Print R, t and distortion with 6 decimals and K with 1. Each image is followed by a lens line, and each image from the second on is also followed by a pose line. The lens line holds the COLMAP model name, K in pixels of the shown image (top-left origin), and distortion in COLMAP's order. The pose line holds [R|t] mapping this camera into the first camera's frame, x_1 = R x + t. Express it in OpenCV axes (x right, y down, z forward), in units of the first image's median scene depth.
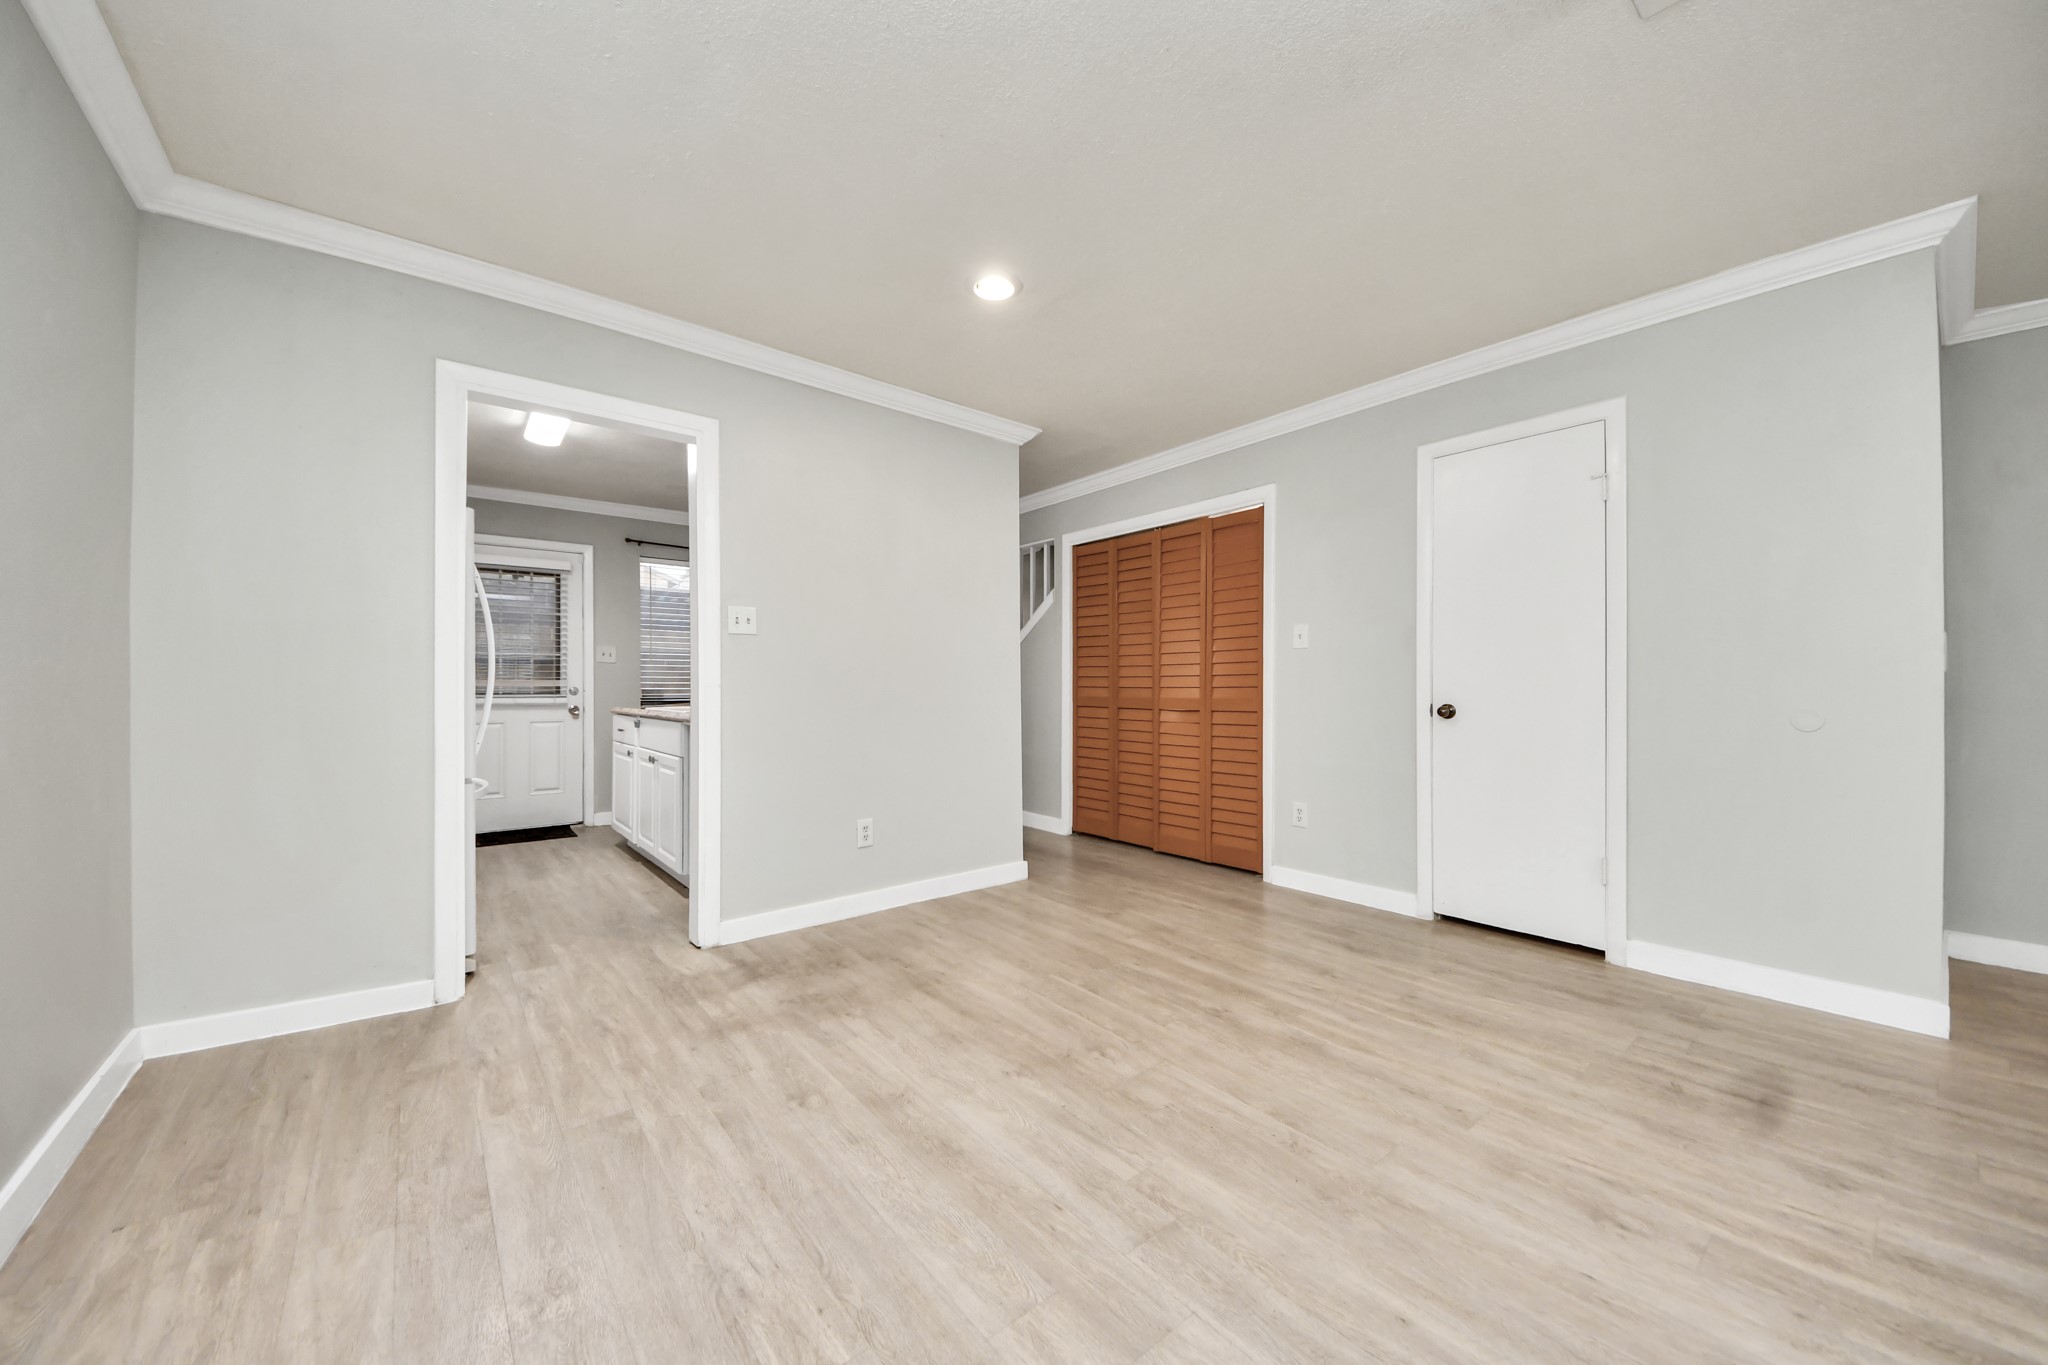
lens RADIAL K [[768.8, 0, 1012.3], [0, 768.8, 699.7], [0, 0, 1]] dist [0.042843, -0.026452]
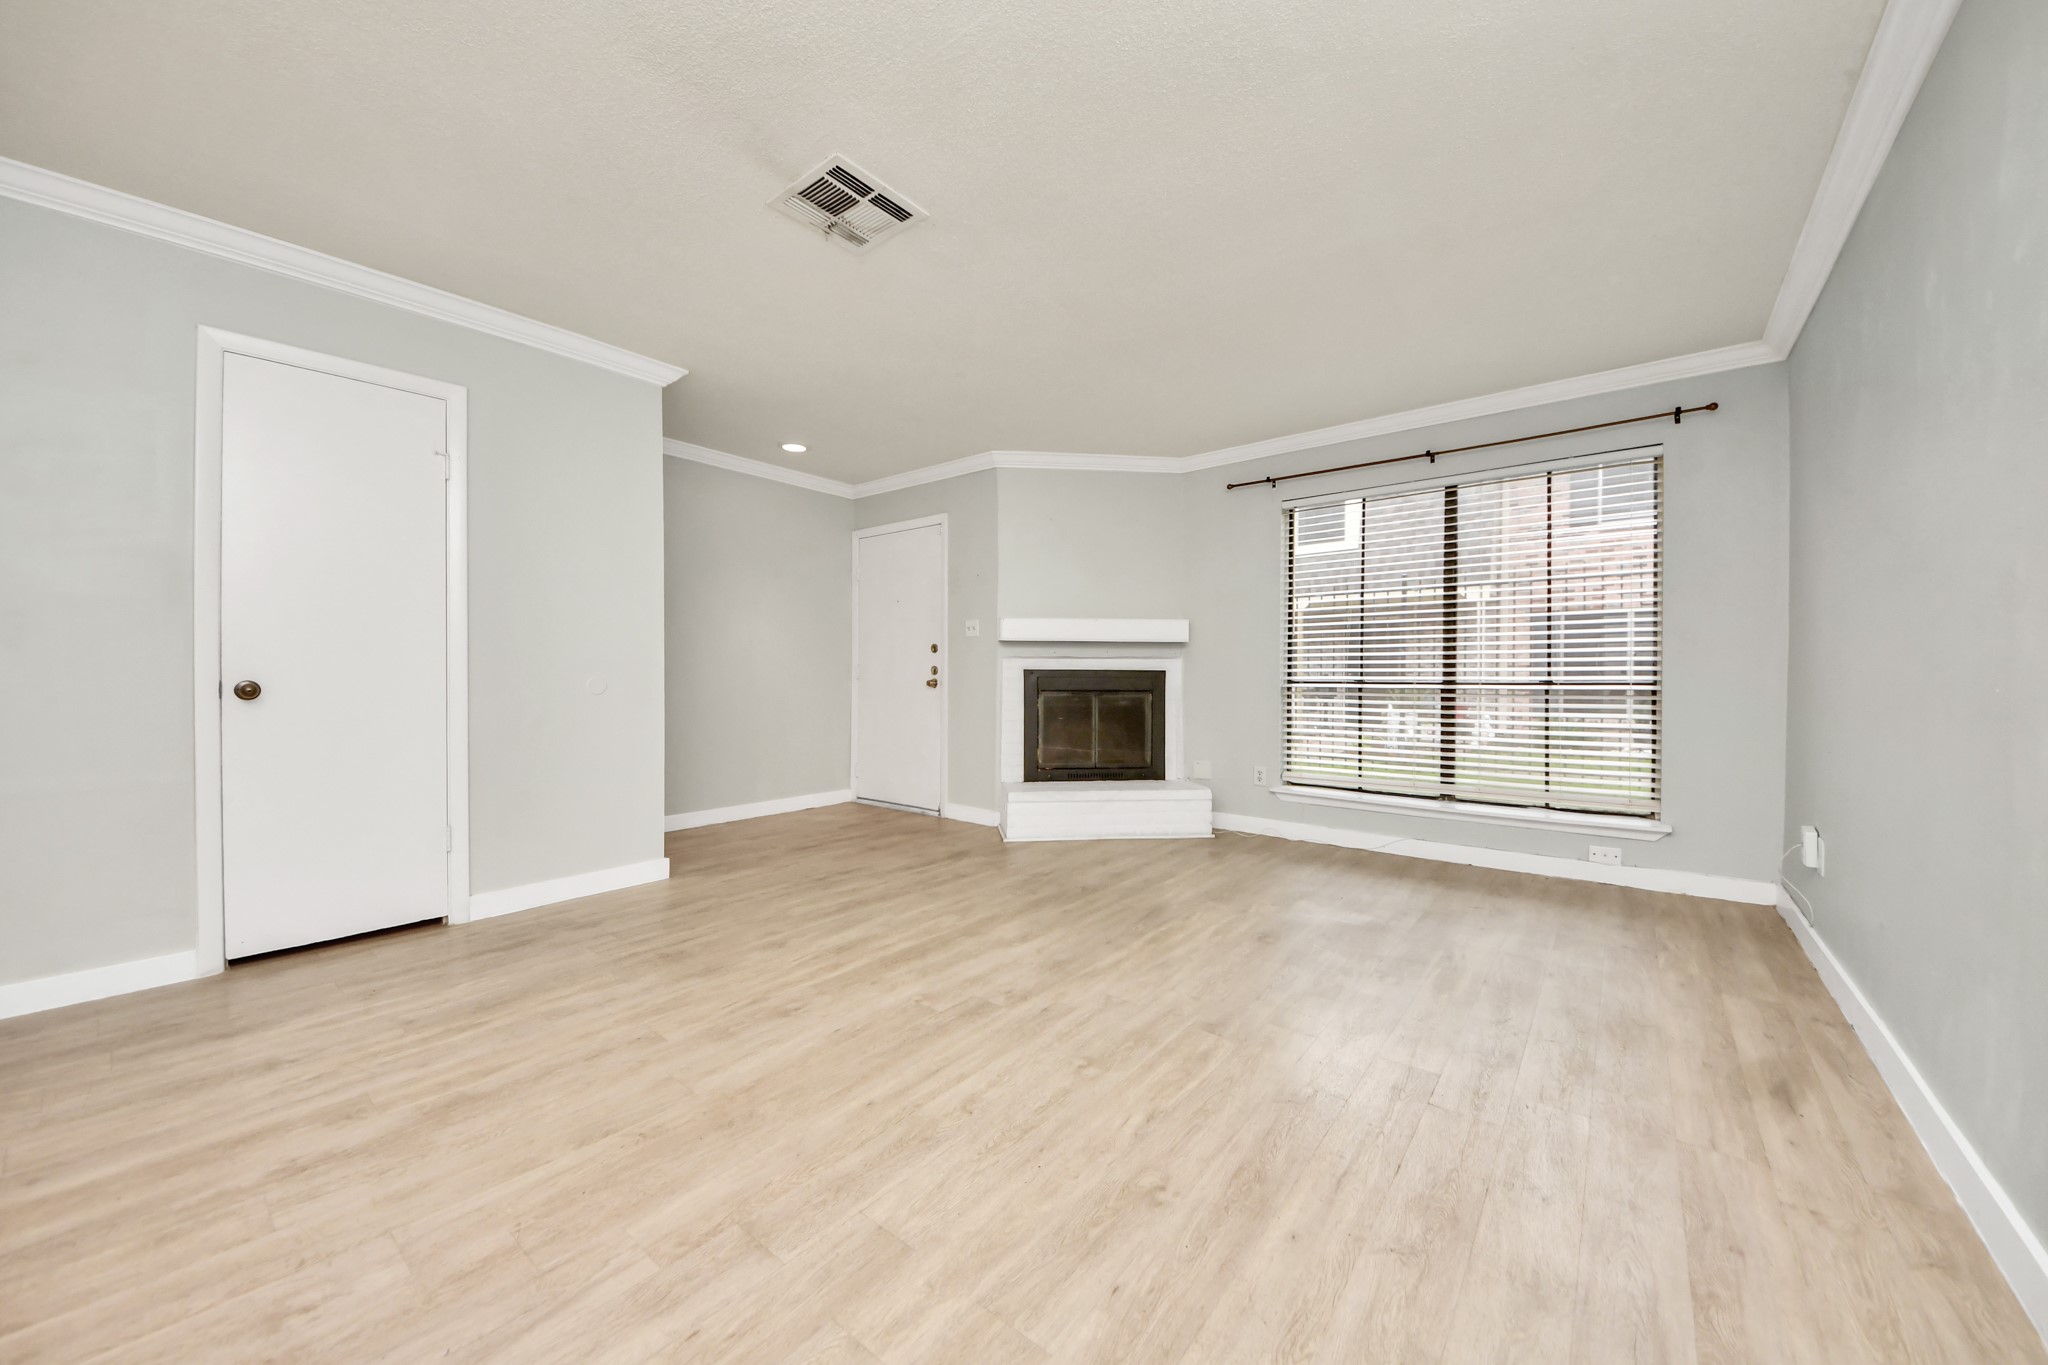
lens RADIAL K [[692.7, 0, 1039.1], [0, 692.7, 677.2], [0, 0, 1]] dist [0.000047, -0.005268]
pose [[-0.226442, -0.005816, 0.974007, -0.439239], [0.015908, 0.999827, 0.009669, -0.005554], [-0.973895, 0.017684, -0.226310, 0.516302]]
